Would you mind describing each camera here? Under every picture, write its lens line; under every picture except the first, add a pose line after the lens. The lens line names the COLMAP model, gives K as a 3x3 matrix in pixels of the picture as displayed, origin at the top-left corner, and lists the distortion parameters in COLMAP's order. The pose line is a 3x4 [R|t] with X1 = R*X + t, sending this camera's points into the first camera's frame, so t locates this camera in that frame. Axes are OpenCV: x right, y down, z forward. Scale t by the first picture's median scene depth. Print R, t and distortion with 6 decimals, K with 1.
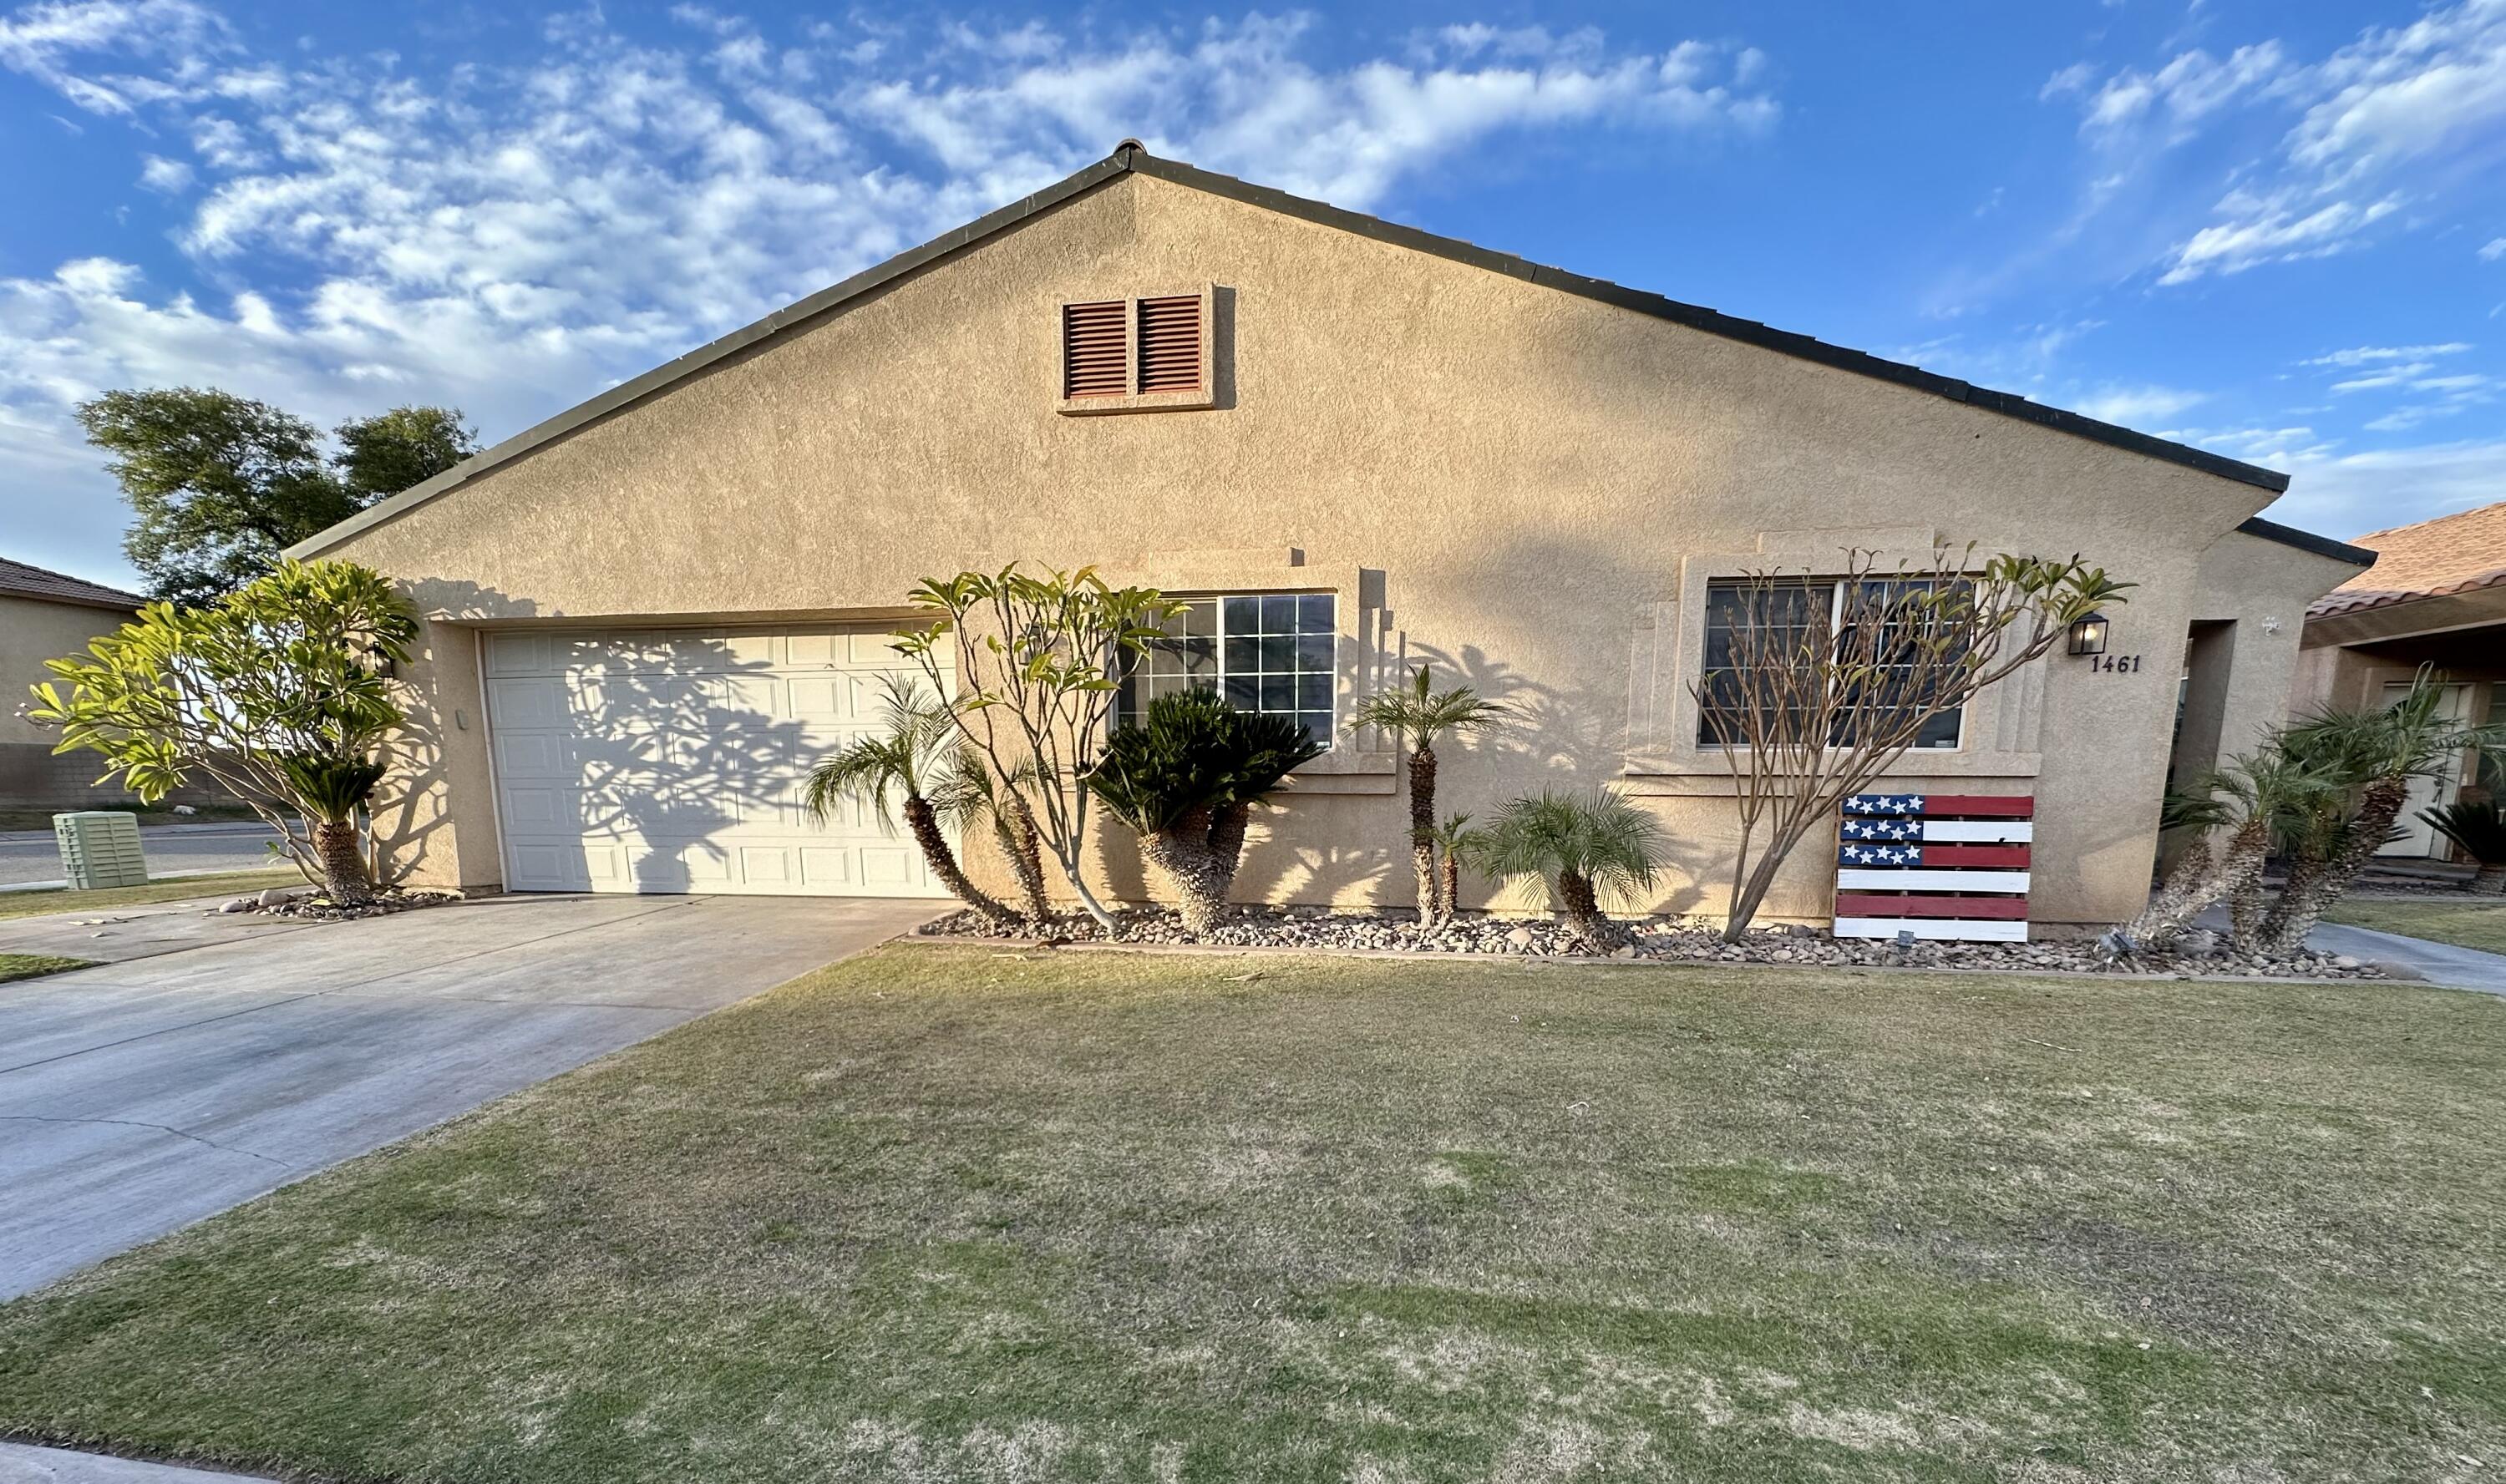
lens RADIAL K [[998.6, 0, 1121.3], [0, 998.6, 933.7], [0, 0, 1]] dist [-0.005487, 0.000912]
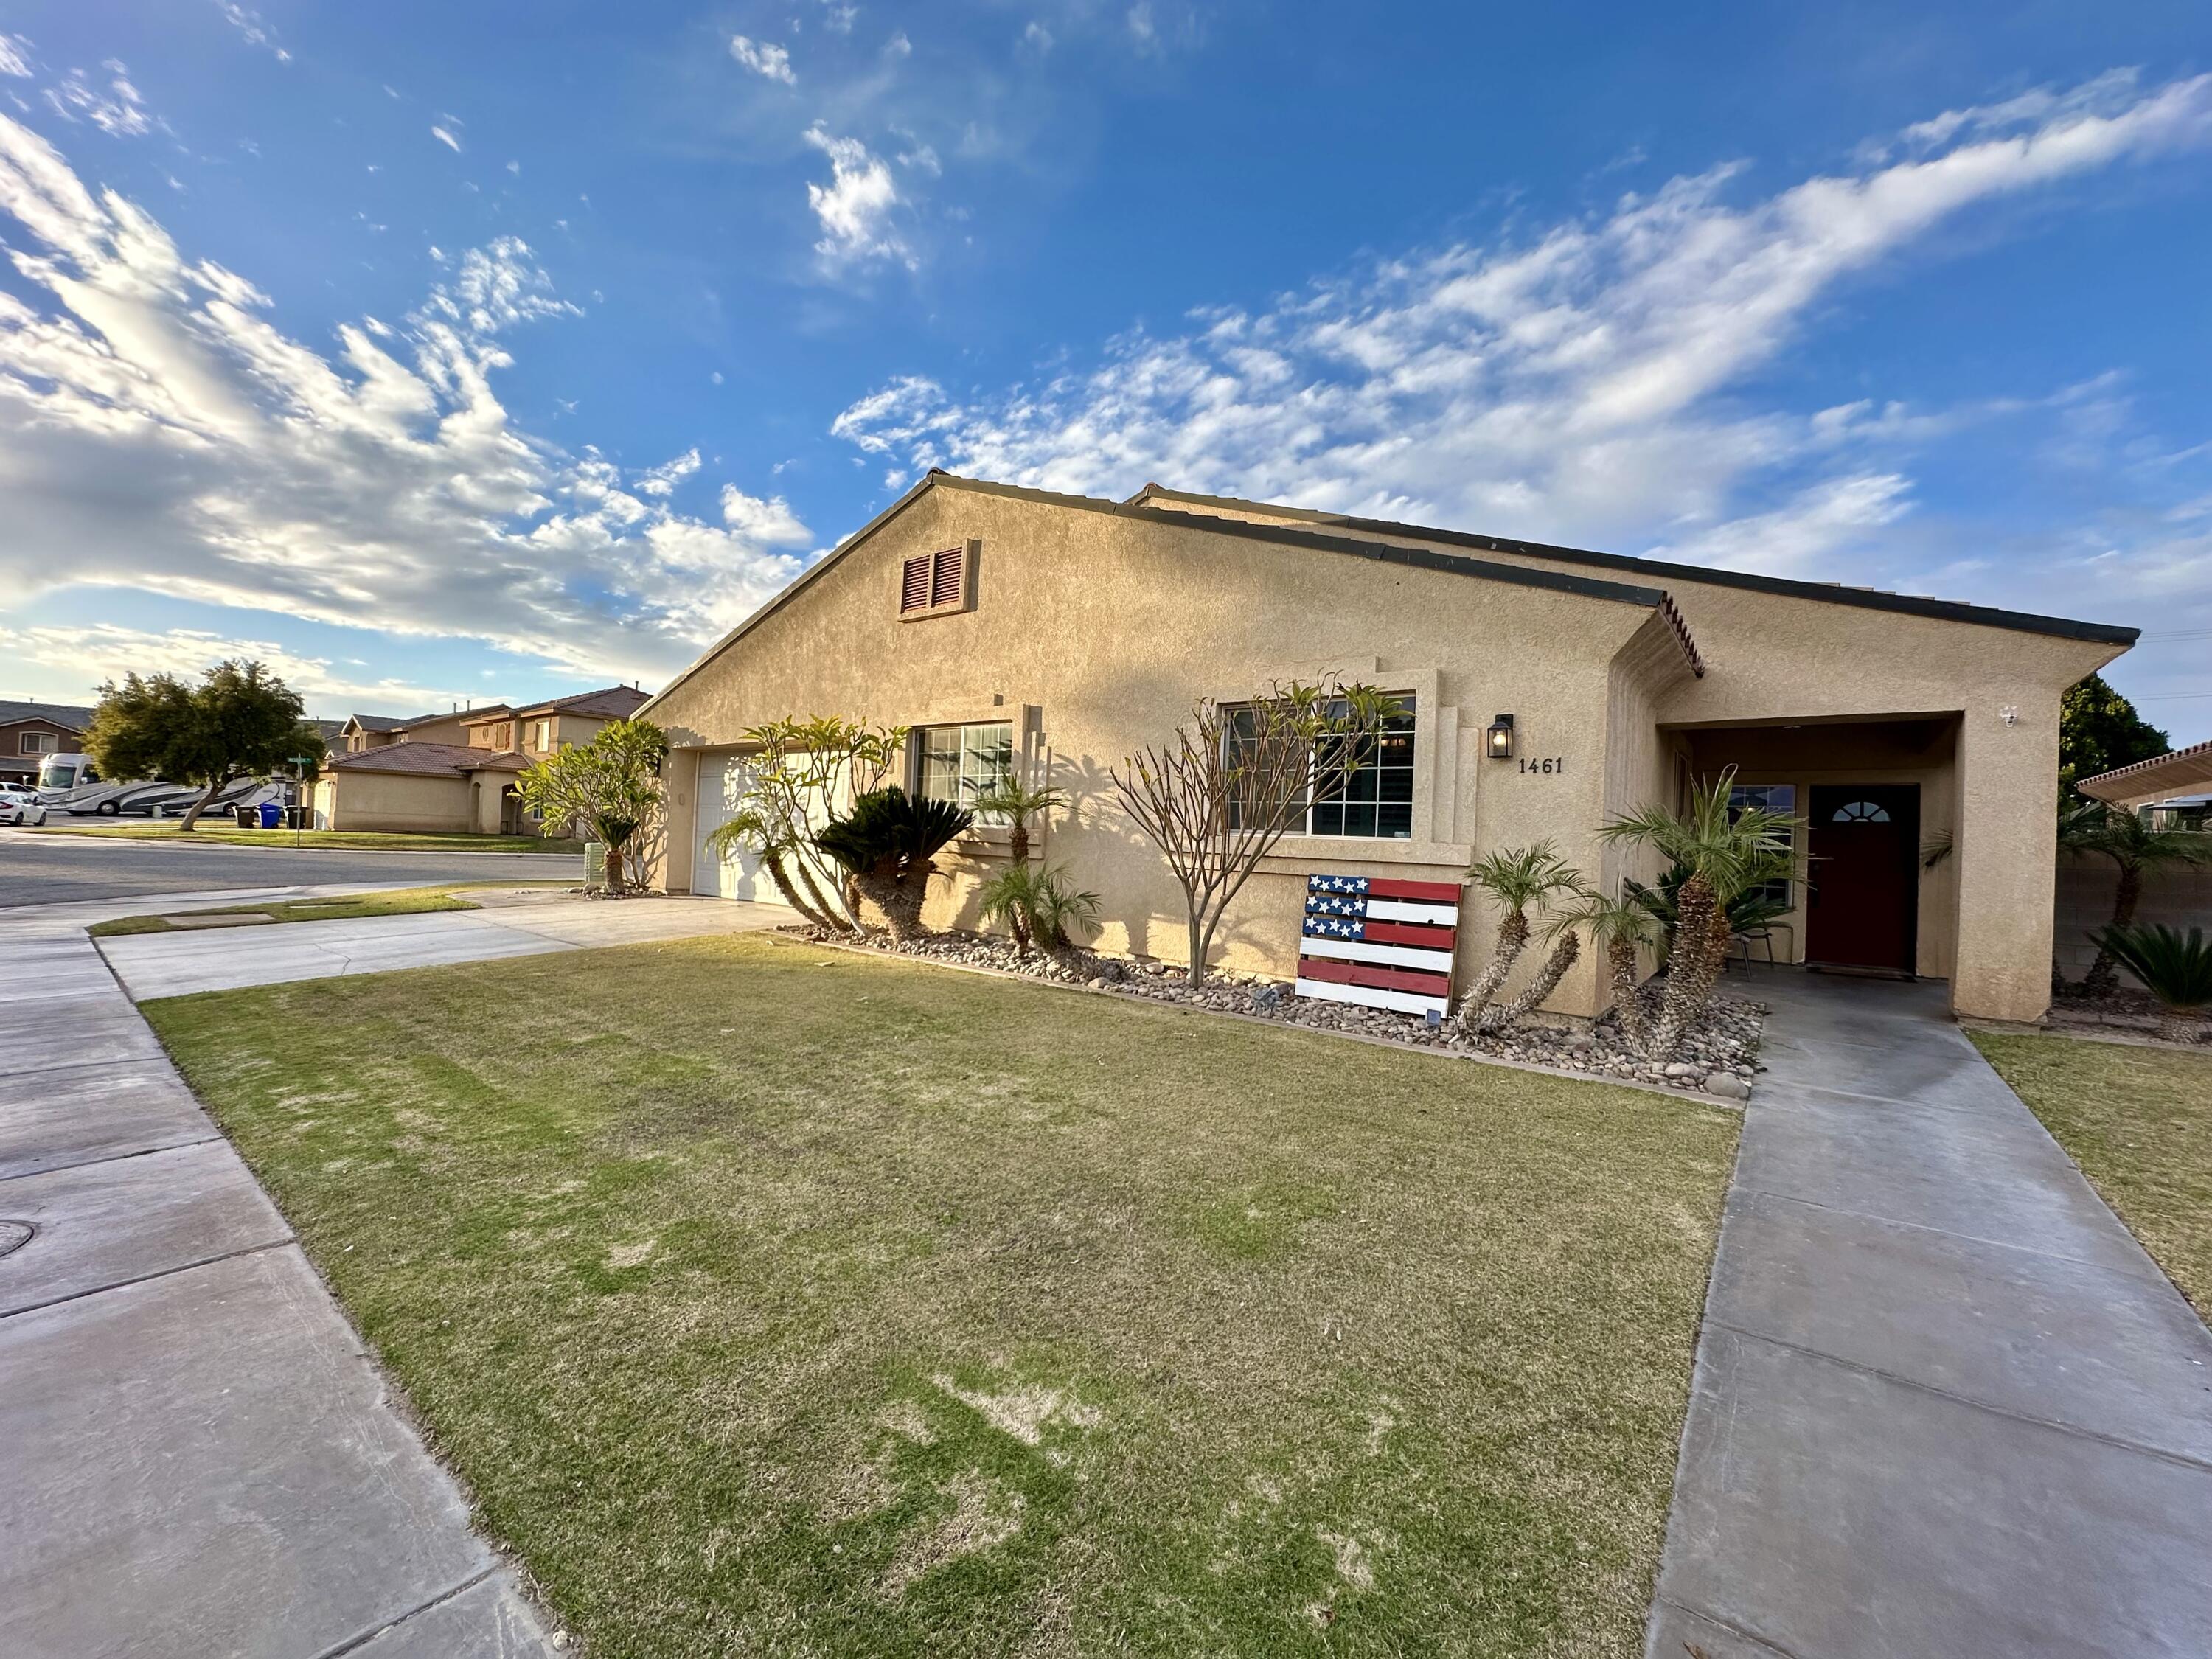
lens RADIAL K [[880.5, 0, 1110.8], [0, 880.5, 830.6], [0, 0, 1]] dist [-0.004494, 0.000686]
pose [[0.872124, 0.028697, -0.488442, 0.836530], [-0.114245, 0.982628, -0.146255, -0.008220], [0.475760, 0.183355, 0.860252, -0.020406]]
